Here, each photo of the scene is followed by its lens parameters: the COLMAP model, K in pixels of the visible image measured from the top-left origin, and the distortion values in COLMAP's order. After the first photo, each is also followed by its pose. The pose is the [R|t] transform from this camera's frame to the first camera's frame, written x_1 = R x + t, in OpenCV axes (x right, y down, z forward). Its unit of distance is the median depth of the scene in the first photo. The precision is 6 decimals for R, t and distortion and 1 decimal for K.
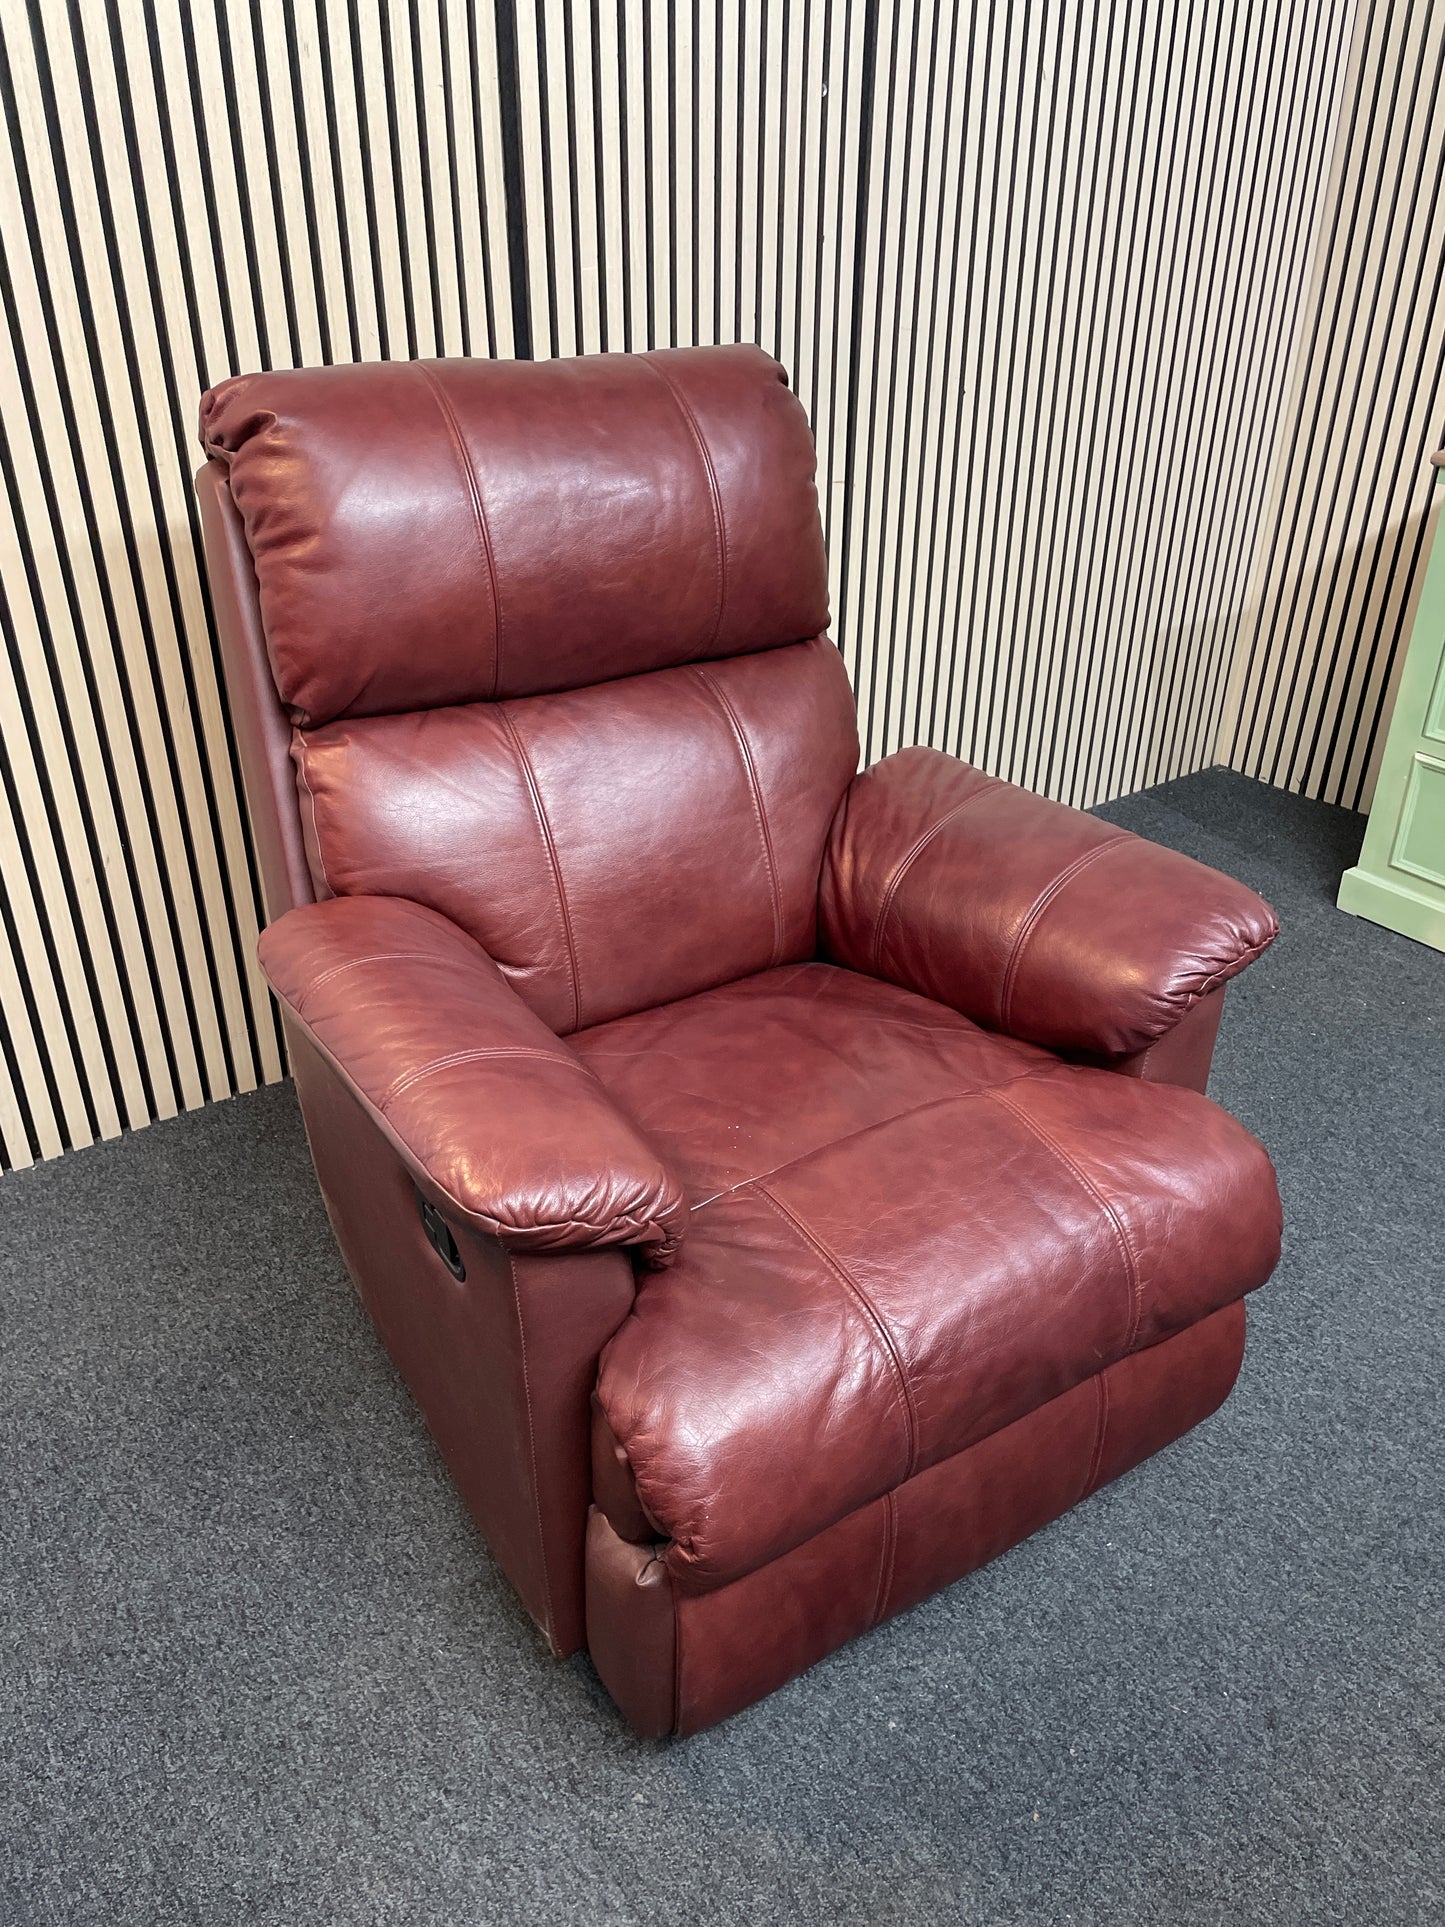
lens RADIAL K [[1450.5, 0, 720.7], [0, 1450.5, 947.4], [0, 0, 1]] dist [0.080734, -0.107564]
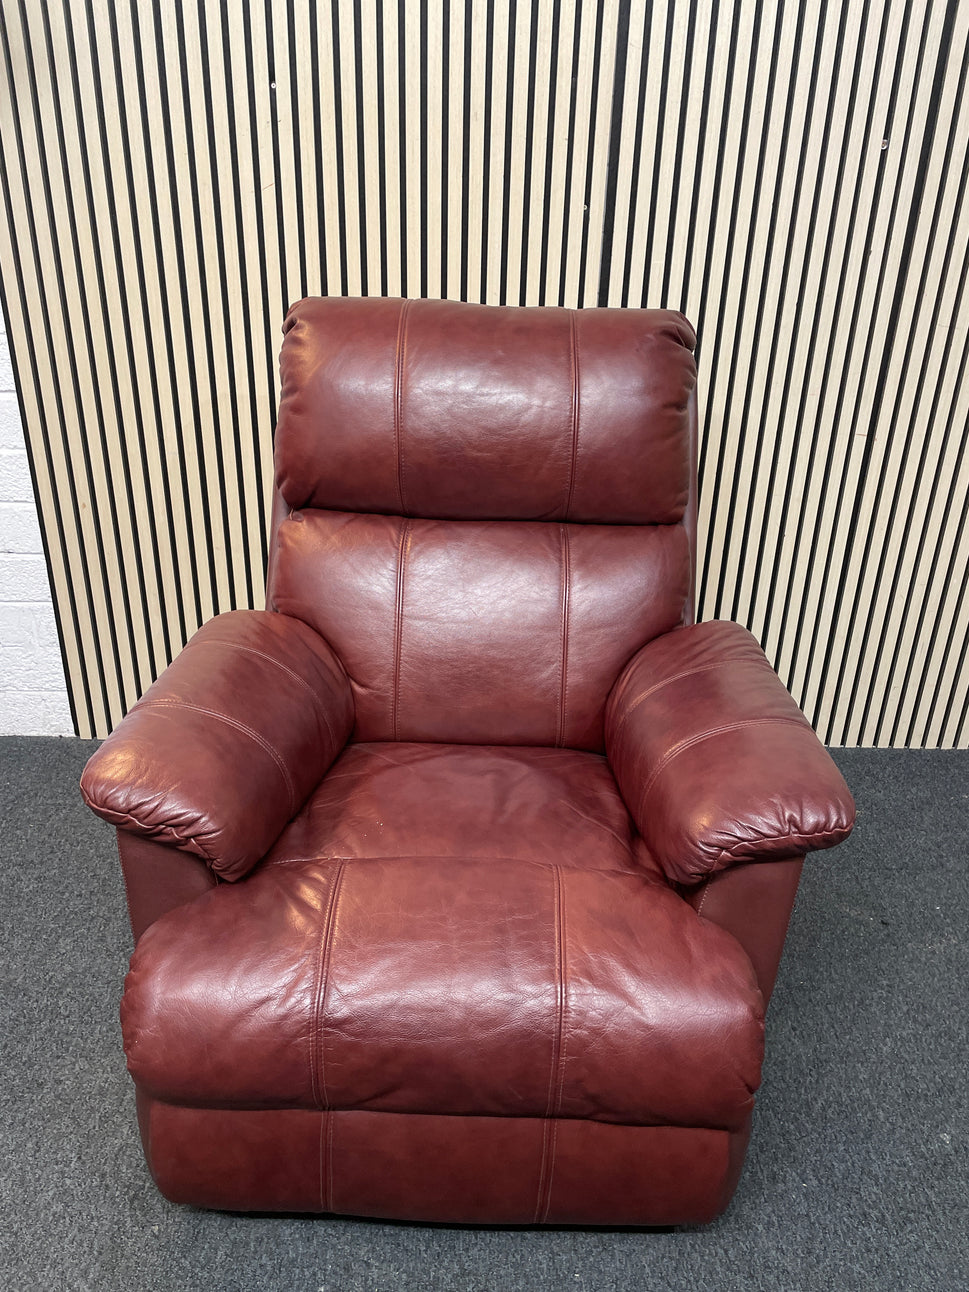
lens RADIAL K [[972.5, 0, 492.0], [0, 972.5, 644.3], [0, 0, 1]] dist [0.080734, -0.107564]
pose [[0.822168, 0.248029, -0.512369, 0.508110], [-0.292141, 0.956358, -0.005825, -0.065181], [0.488563, 0.154473, 0.858746, 0.196967]]
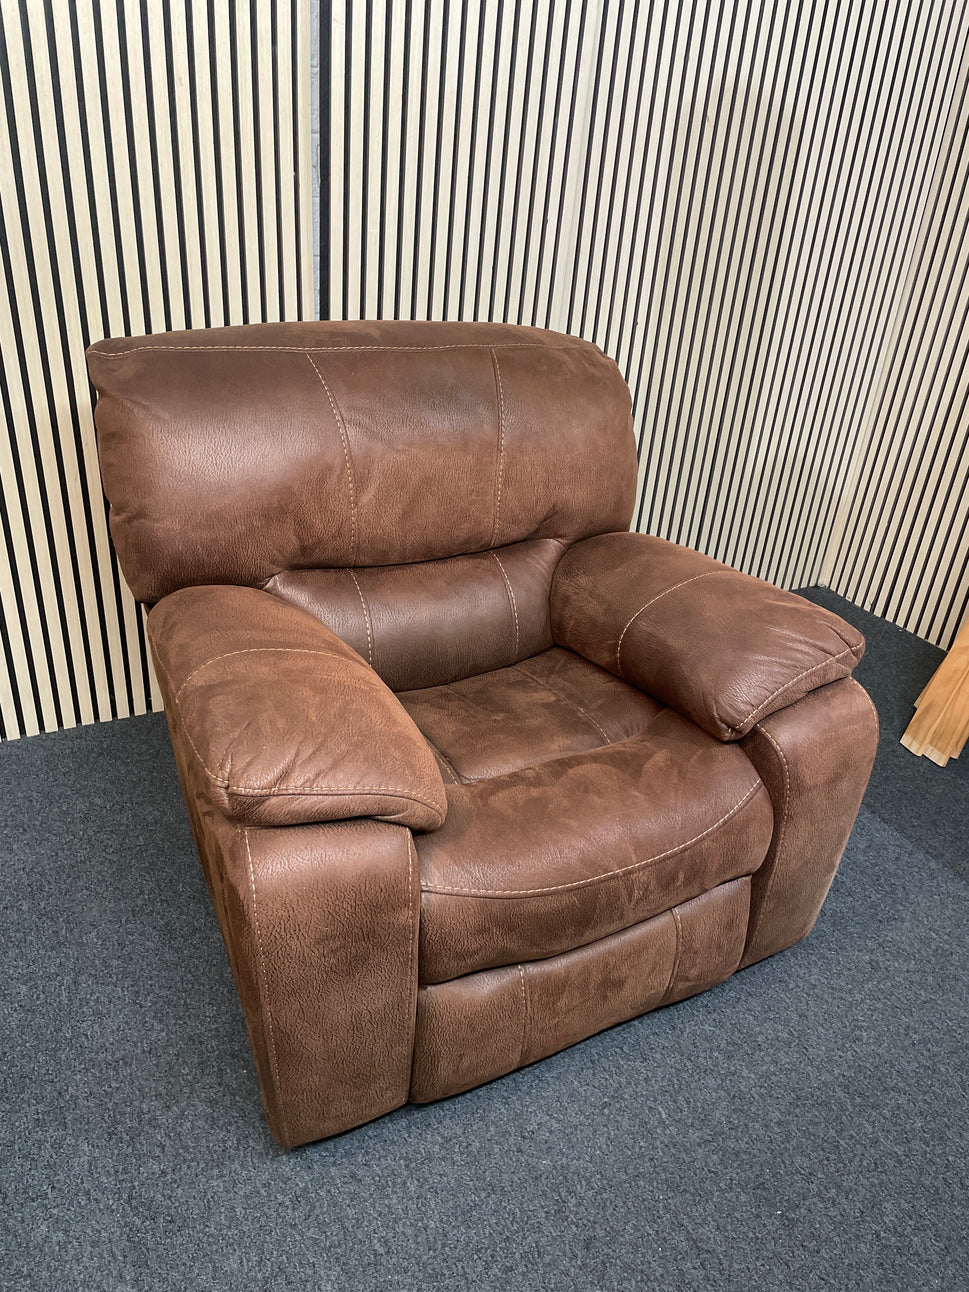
lens RADIAL K [[972.5, 0, 487.3], [0, 972.5, 633.7], [0, 0, 1]] dist [0.080734, -0.107564]
pose [[0.986183, 0.129754, -0.102994, 0.270886], [-0.130625, 0.991430, -0.001735, -0.070461], [0.101886, 0.015164, 0.994680, -0.019311]]
